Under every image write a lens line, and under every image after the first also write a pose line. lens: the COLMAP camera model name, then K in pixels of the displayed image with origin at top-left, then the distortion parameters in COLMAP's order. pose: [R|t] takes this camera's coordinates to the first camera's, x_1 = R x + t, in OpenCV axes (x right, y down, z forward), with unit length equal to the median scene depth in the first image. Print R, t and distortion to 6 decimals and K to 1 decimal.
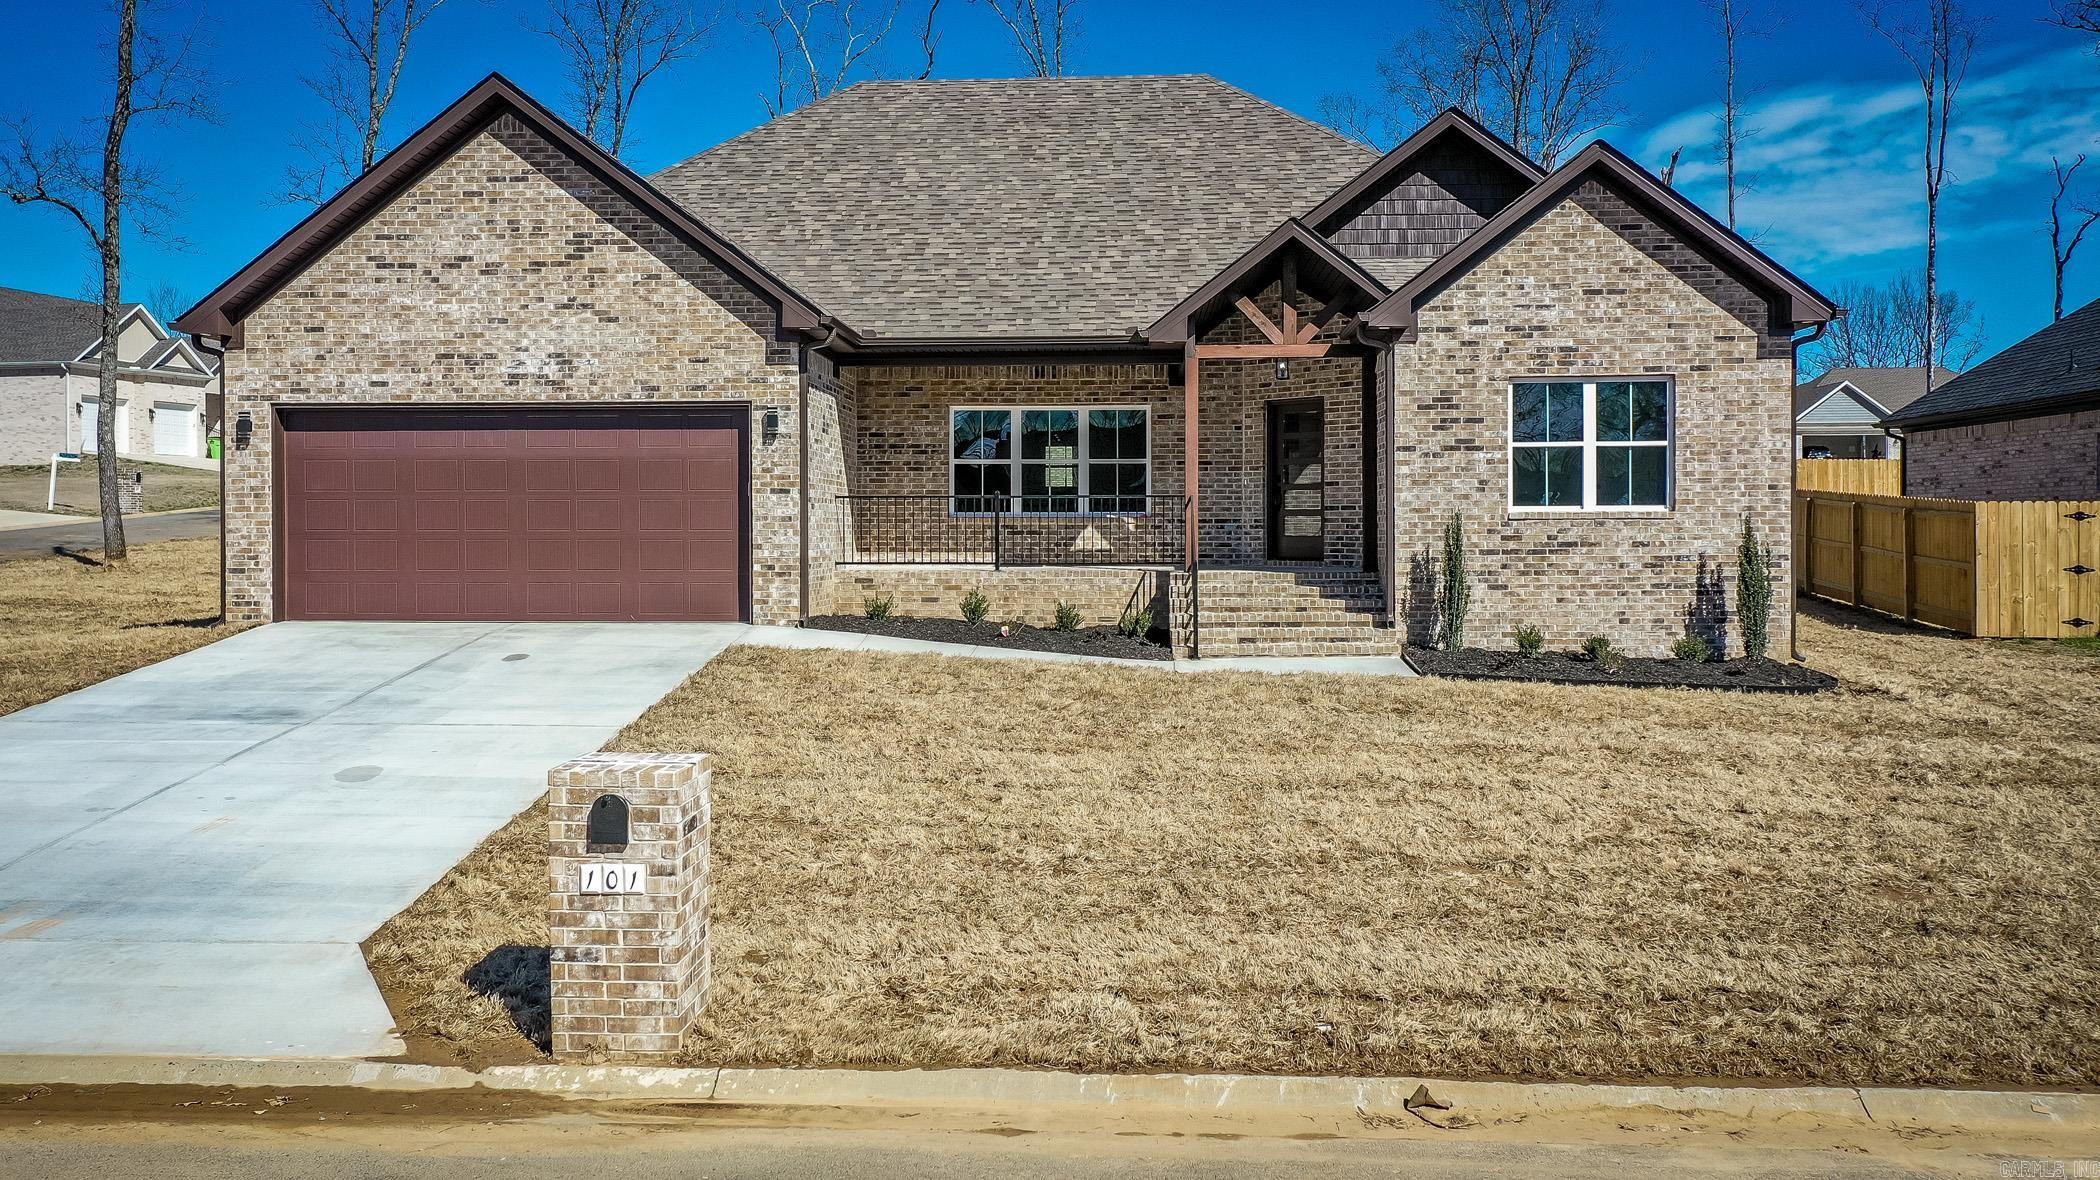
lens RADIAL K [[1777.4, 0, 1018.2], [0, 1777.4, 540.6], [0, 0, 1]] dist [0.015574, 0.011185]
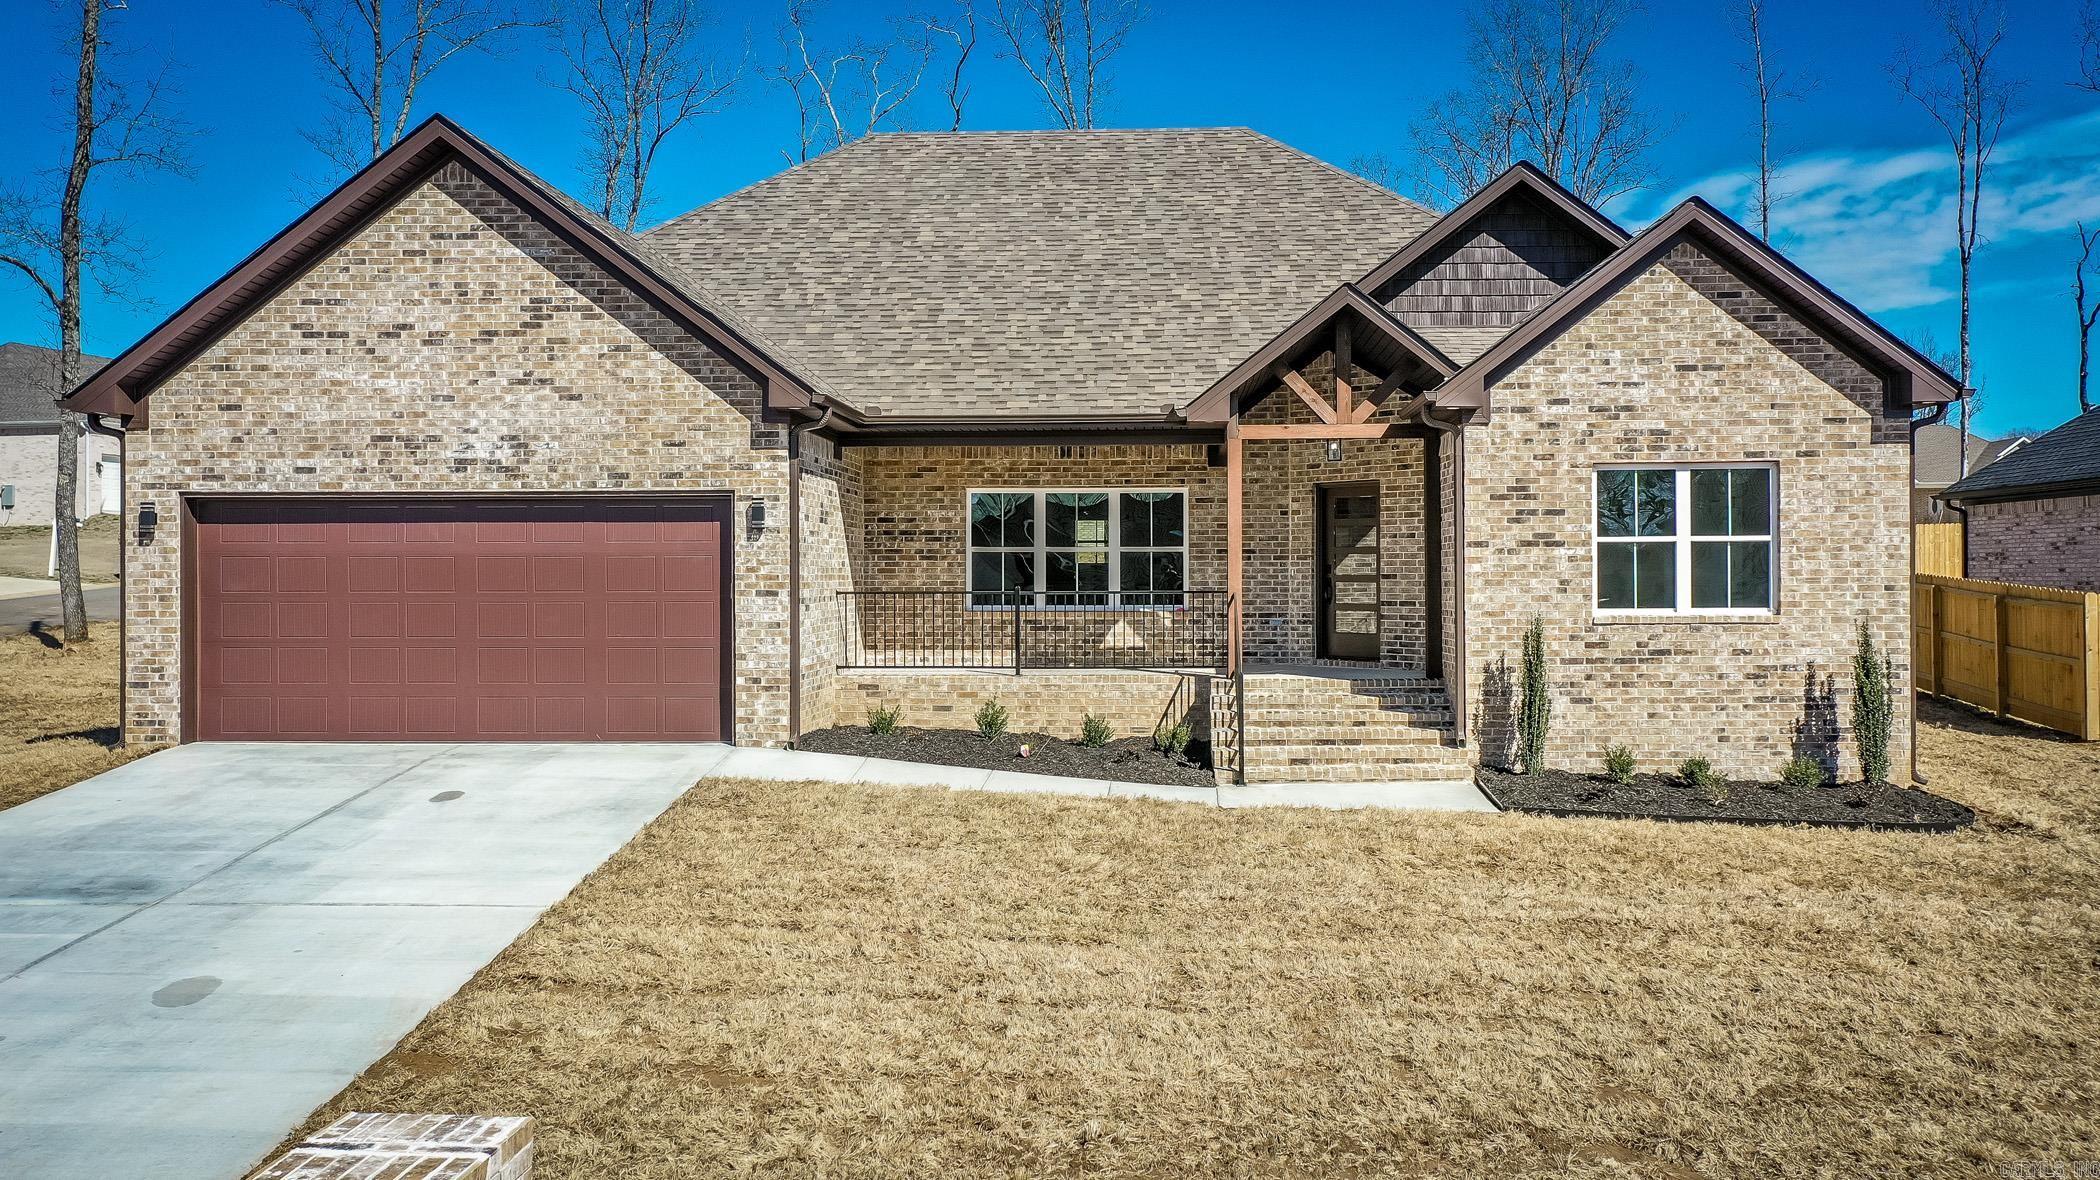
lens RADIAL K [[1701.9, 0, 1096.3], [0, 1701.9, 568.1], [0, 0, 1]] dist [0.017128, 0.010353]
pose [[0.999700, -0.001126, 0.024474, 0.007573], [0.001371, 0.999949, -0.009993, -0.031451], [-0.024462, 0.010024, 0.999651, 0.156969]]
